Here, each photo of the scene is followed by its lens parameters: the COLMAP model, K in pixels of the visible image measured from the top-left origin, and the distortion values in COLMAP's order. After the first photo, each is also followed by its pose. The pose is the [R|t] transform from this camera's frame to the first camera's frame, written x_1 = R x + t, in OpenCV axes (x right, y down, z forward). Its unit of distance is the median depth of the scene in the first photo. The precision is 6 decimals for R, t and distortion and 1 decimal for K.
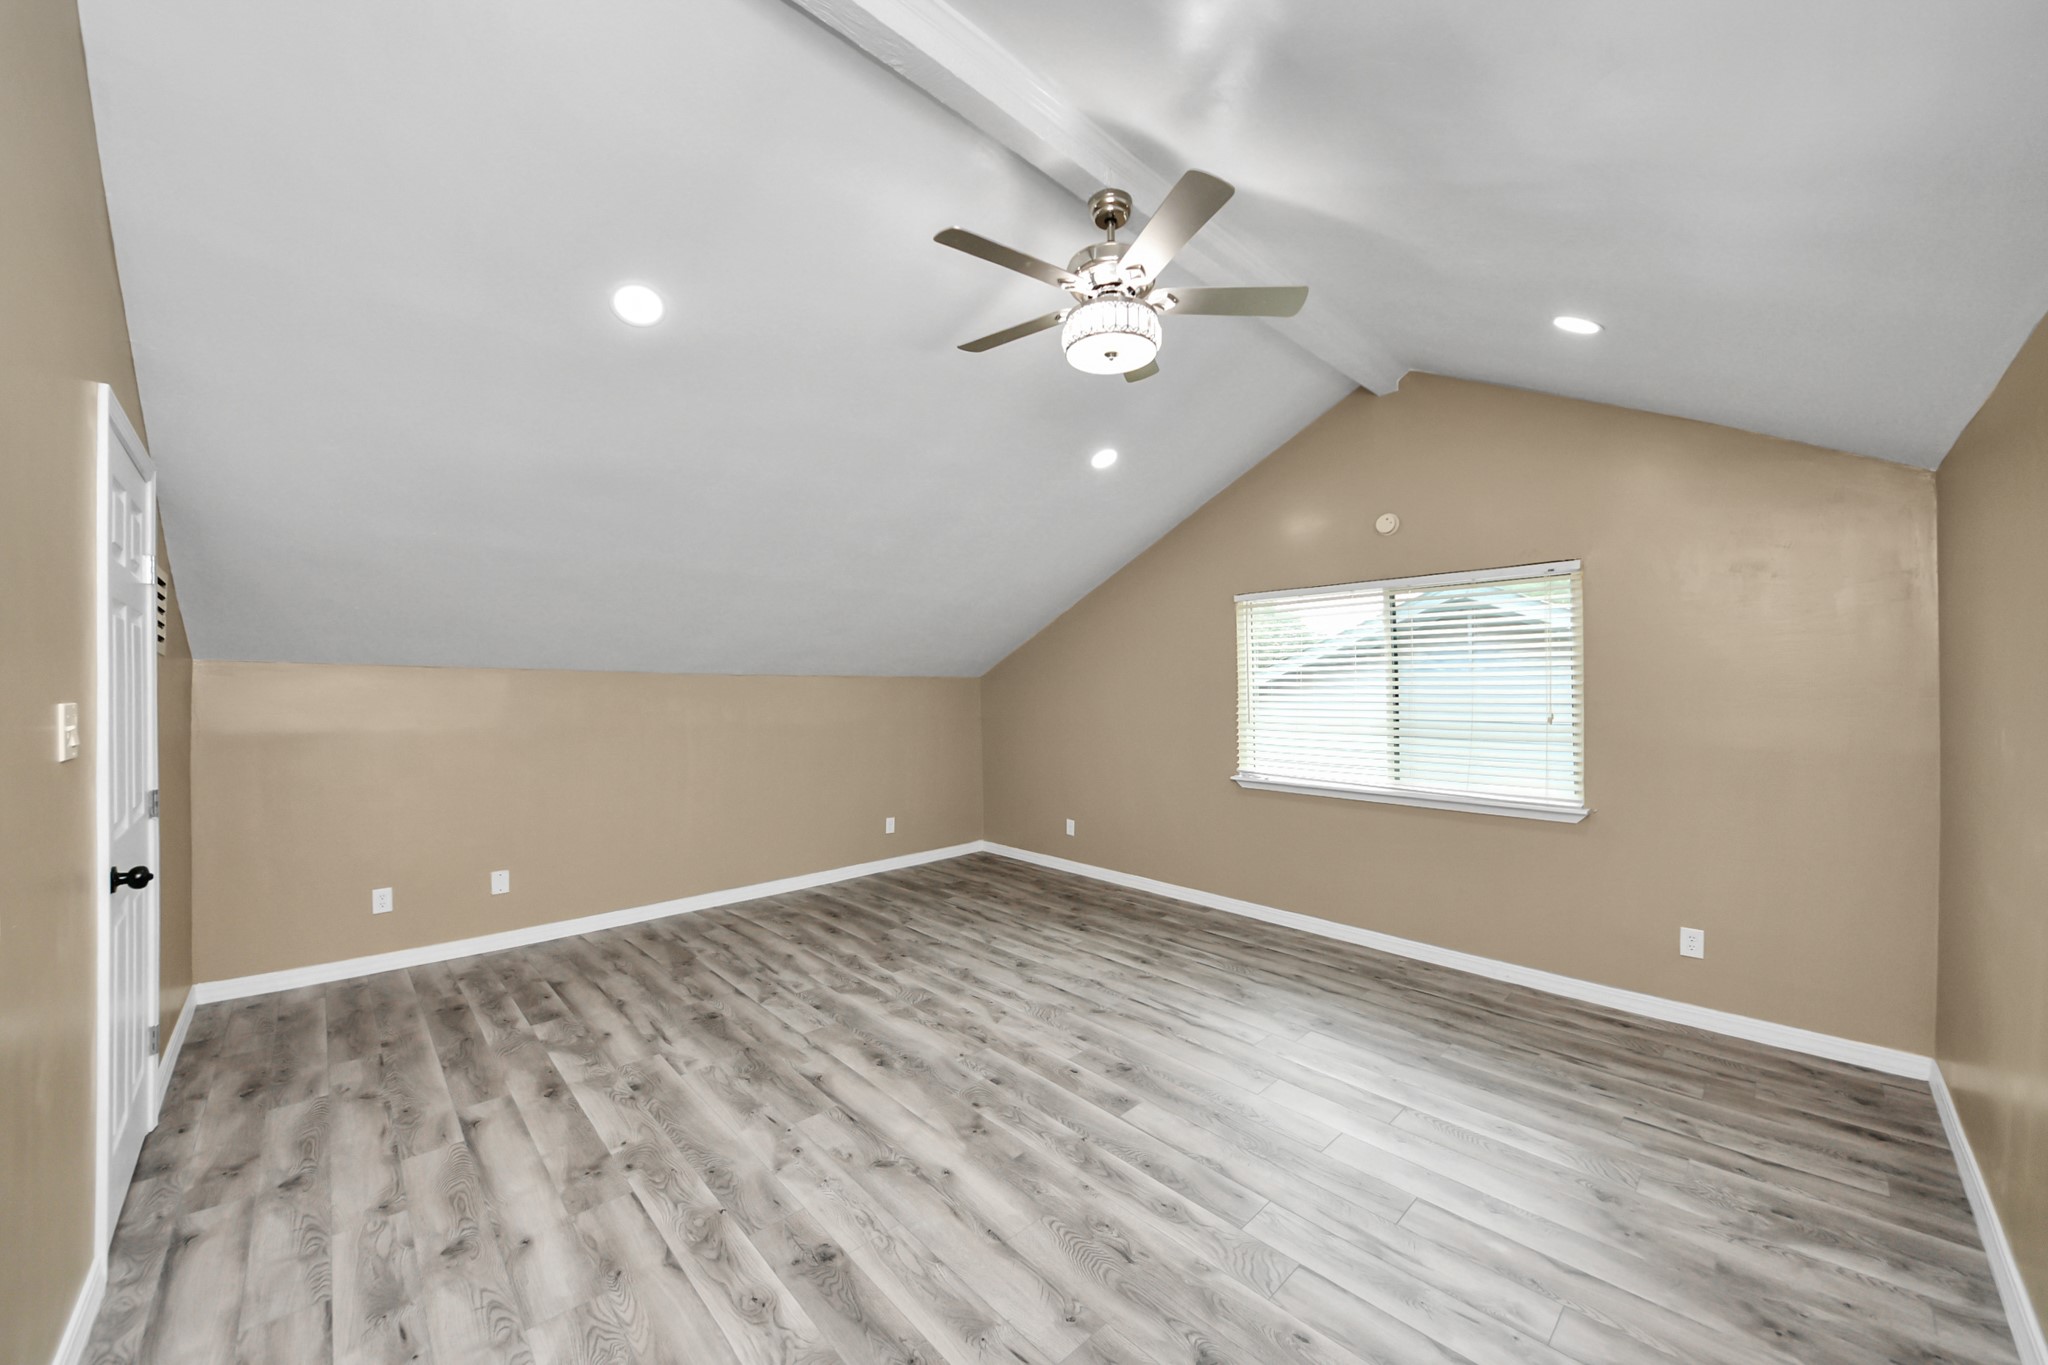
lens RADIAL K [[741.1, 0, 1031.3], [0, 741.1, 673.8], [0, 0, 1]] dist [0.012774, -0.023419]
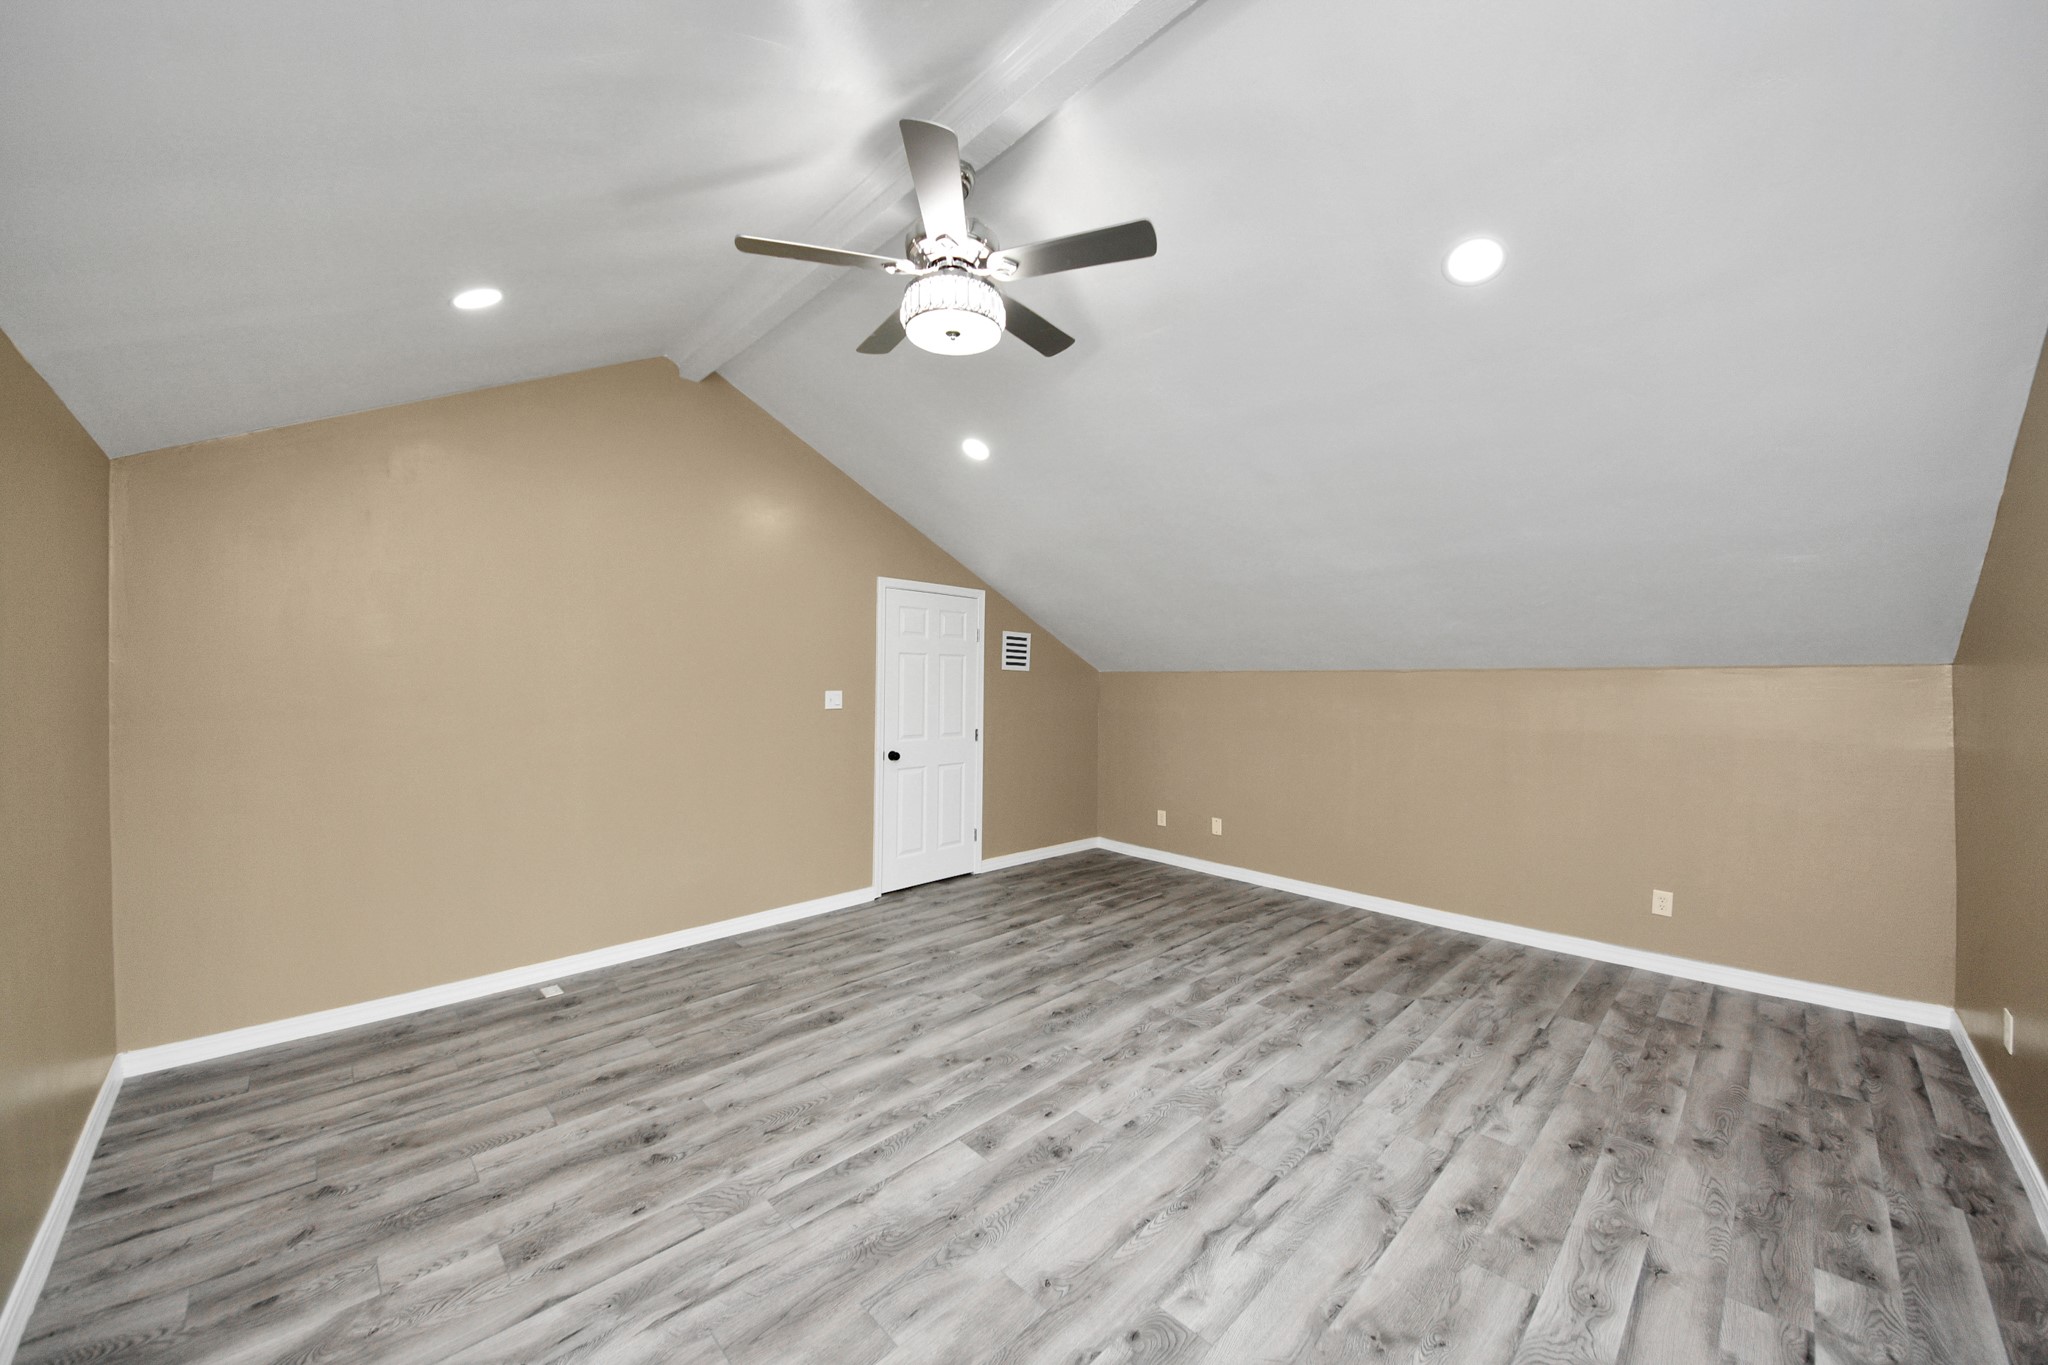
lens RADIAL K [[741.1, 0, 1031.3], [0, 741.1, 673.8], [0, 0, 1]] dist [0.012774, -0.023419]
pose [[-0.000237, -0.002868, -0.999996, 0.732525], [0.006596, 0.999974, -0.002870, 0.007801], [0.999978, -0.006597, -0.000218, 0.759565]]
